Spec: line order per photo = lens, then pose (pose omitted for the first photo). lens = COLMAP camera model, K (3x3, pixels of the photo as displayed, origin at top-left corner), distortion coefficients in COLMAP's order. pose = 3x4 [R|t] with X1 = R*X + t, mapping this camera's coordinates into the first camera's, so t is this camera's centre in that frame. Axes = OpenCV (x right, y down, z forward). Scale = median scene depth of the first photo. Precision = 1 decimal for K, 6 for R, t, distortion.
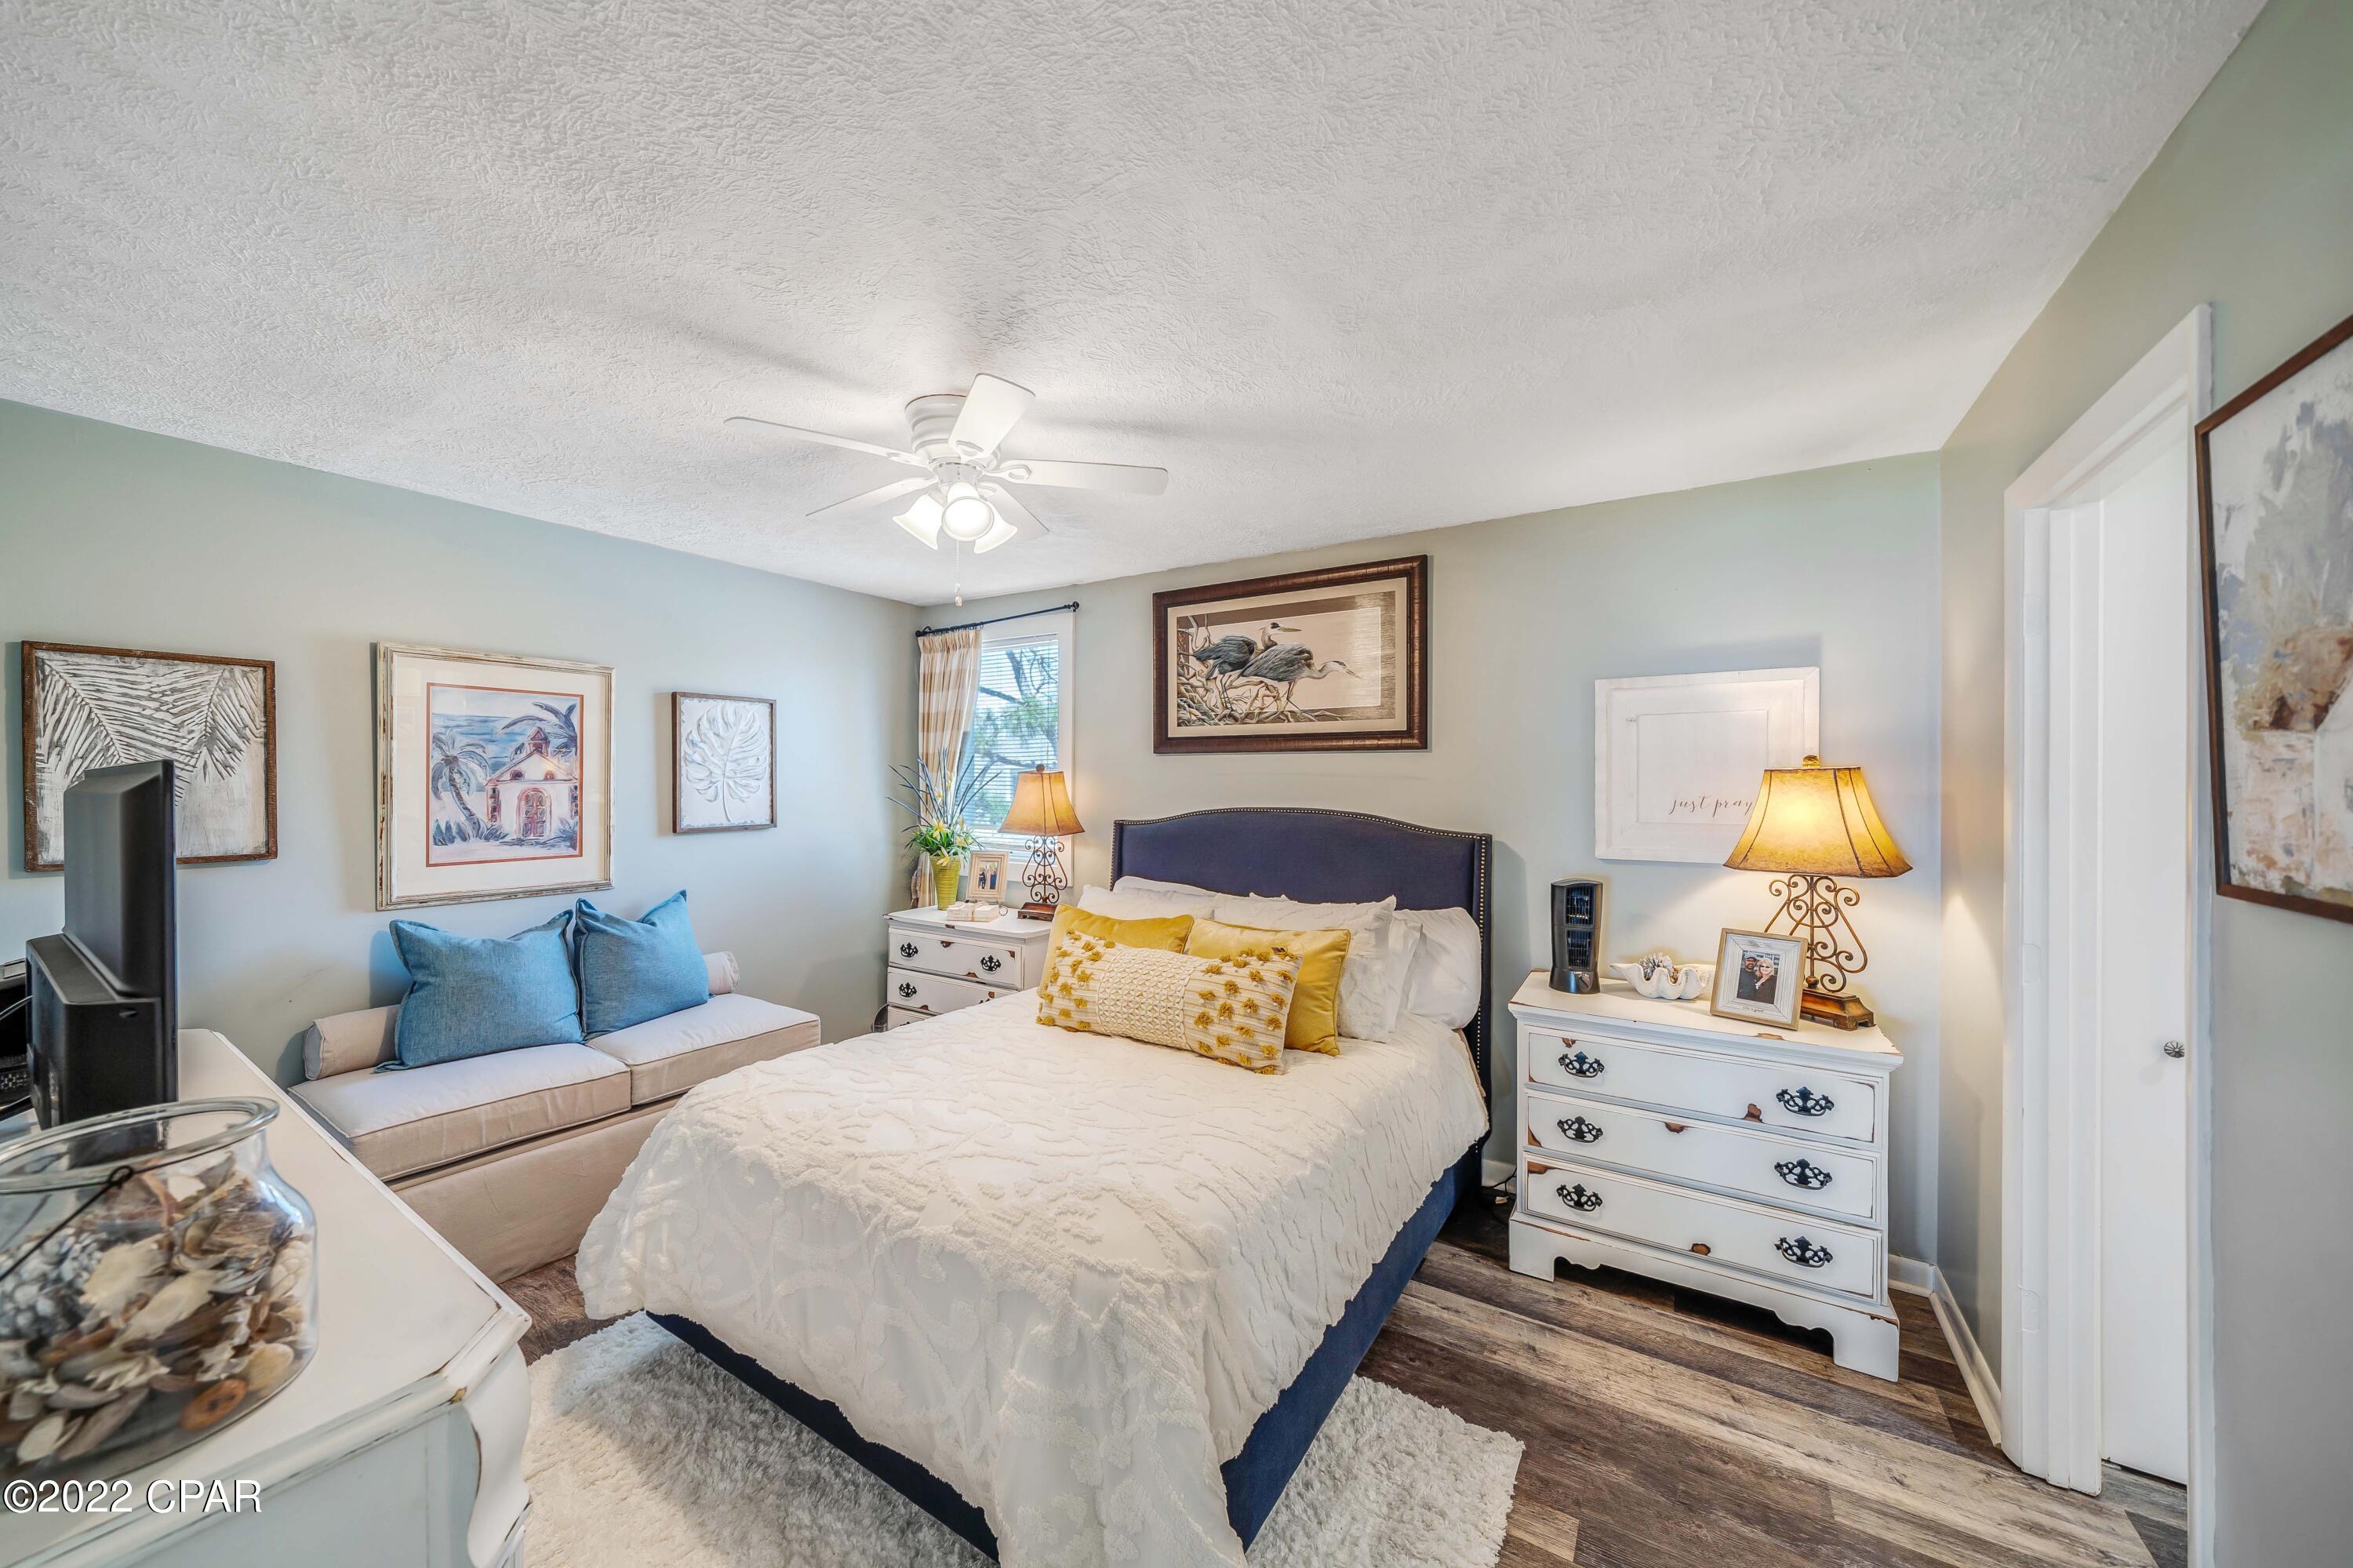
lens RADIAL K [[834.5, 0, 1156.6], [0, 834.5, 782.4], [0, 0, 1]] dist [-0.003820, 0.000060]
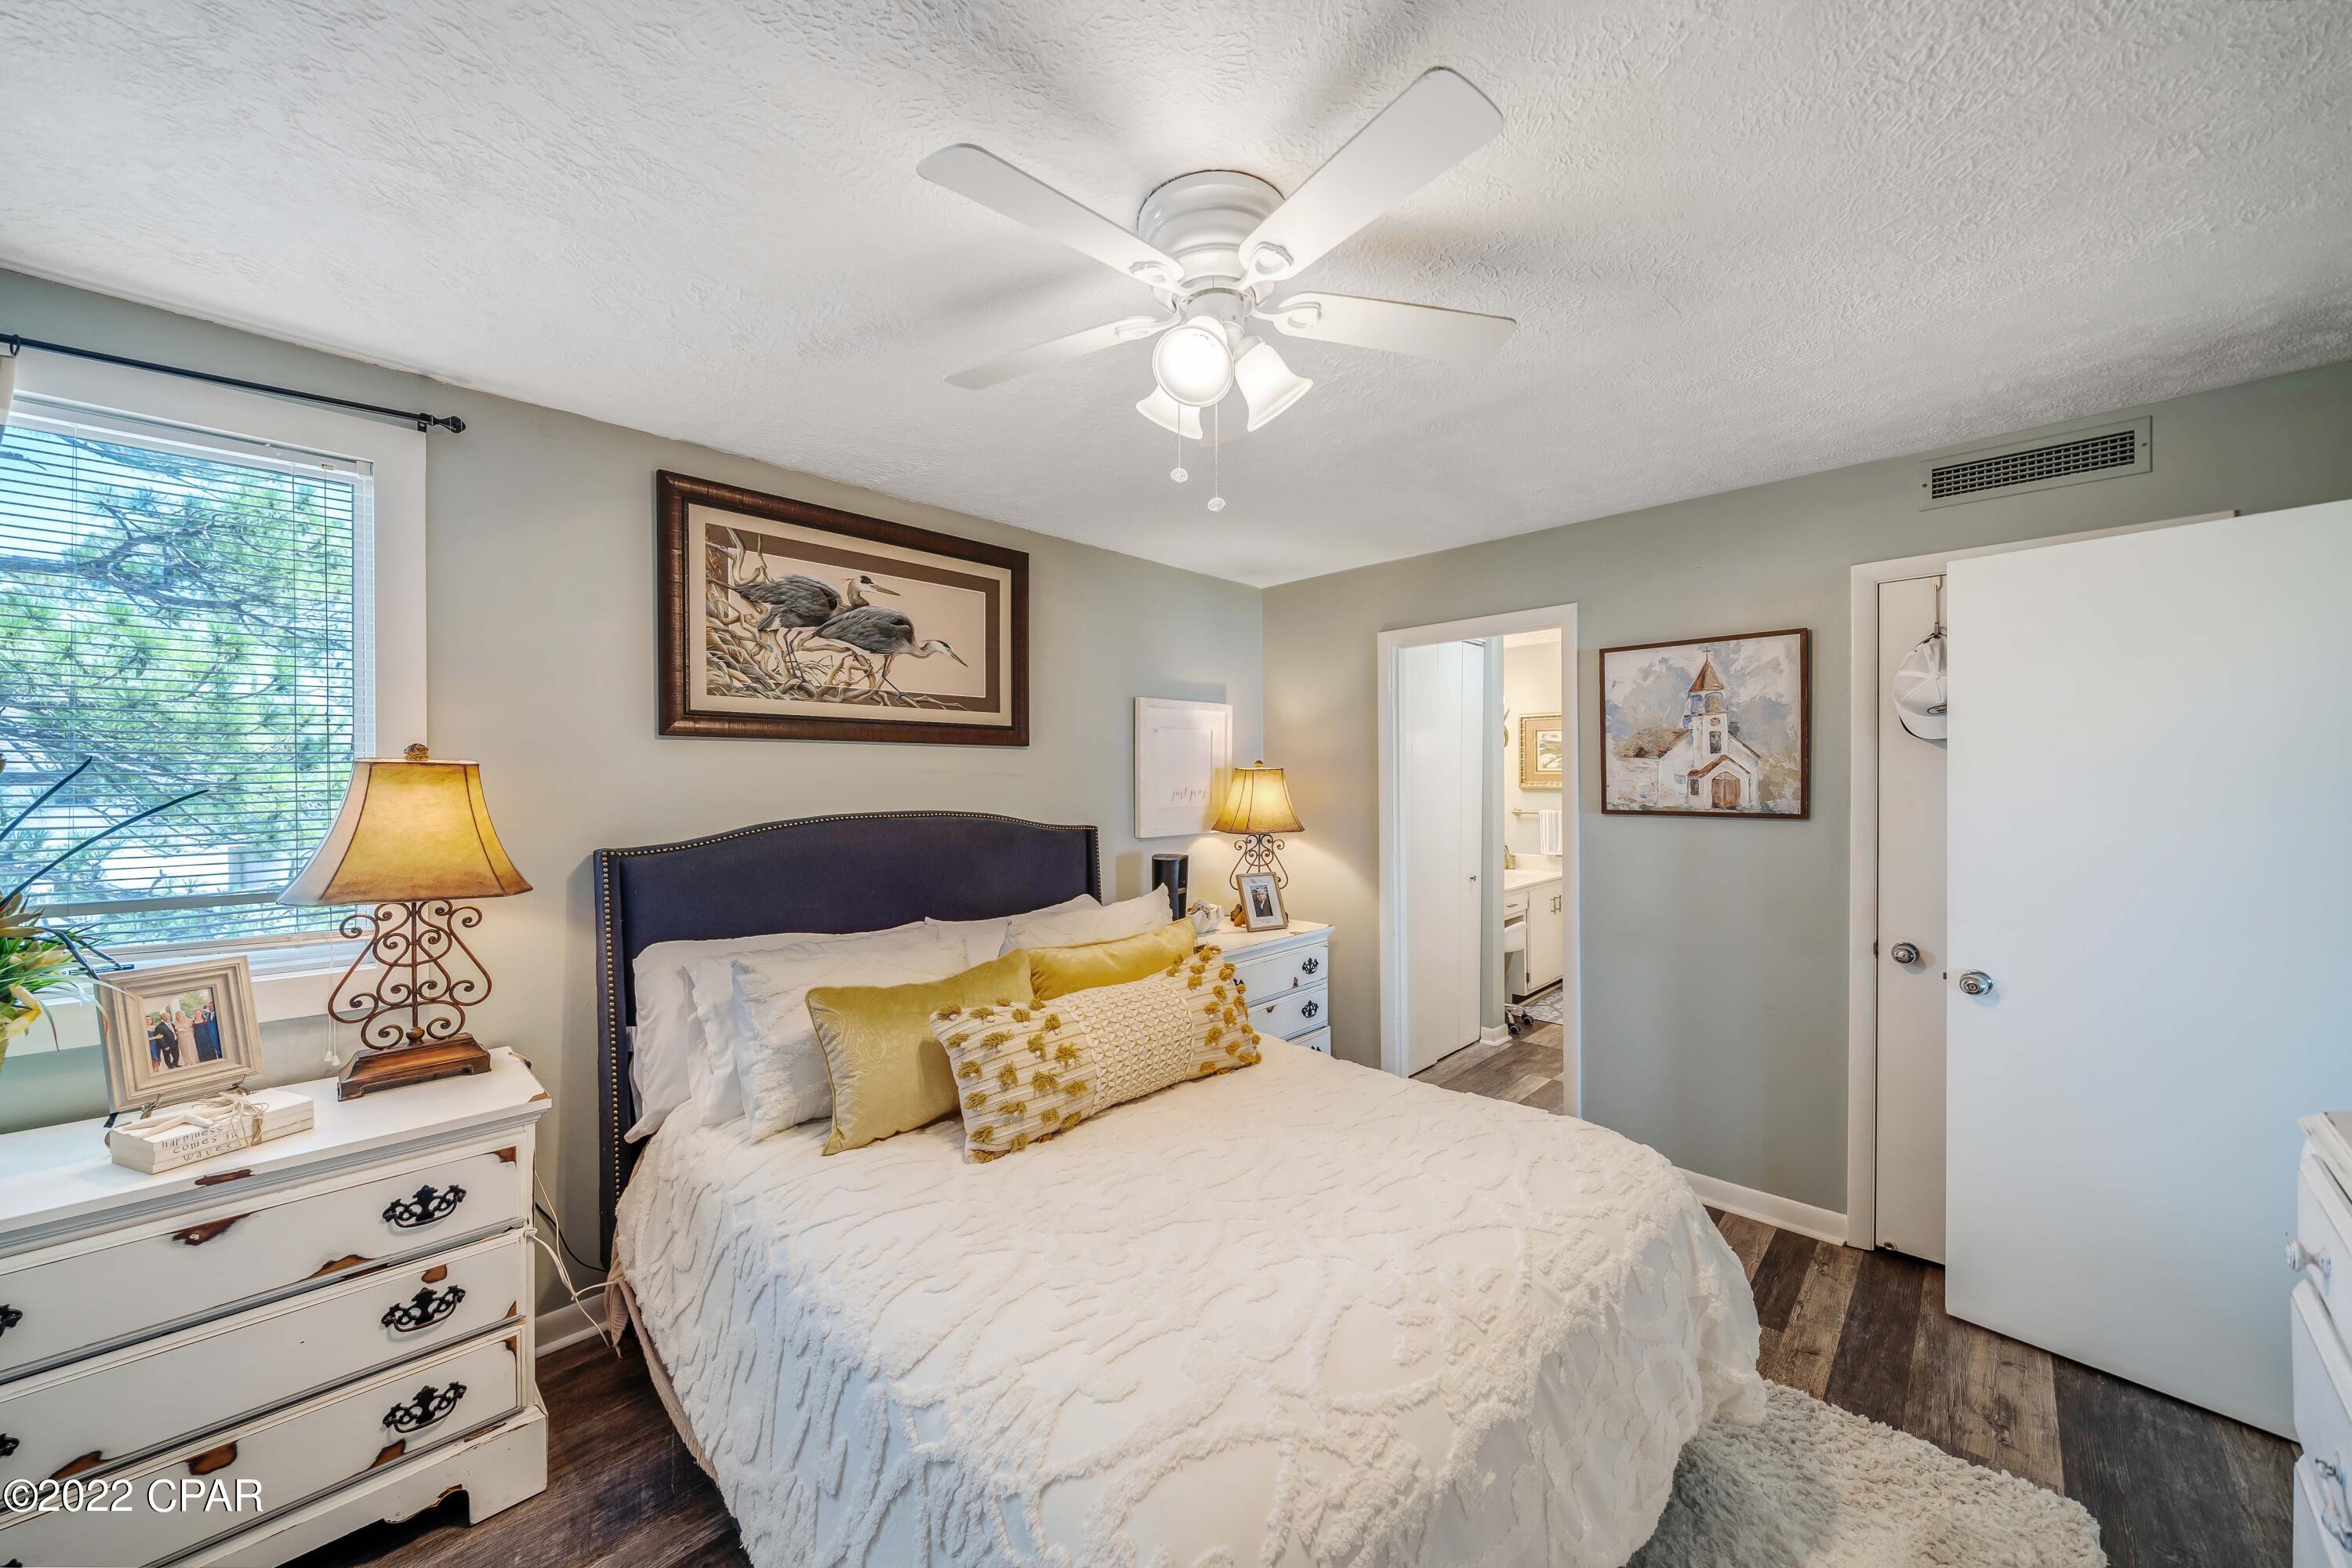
lens RADIAL K [[834.1, 0, 1156.7], [0, 834.1, 776.4], [0, 0, 1]] dist [-0.003820, 0.000060]
pose [[0.217139, -0.003339, 0.976135, -0.557689], [0.006687, 0.999976, 0.001933, -0.003207], [-0.976118, 0.006108, 0.217156, 0.558491]]
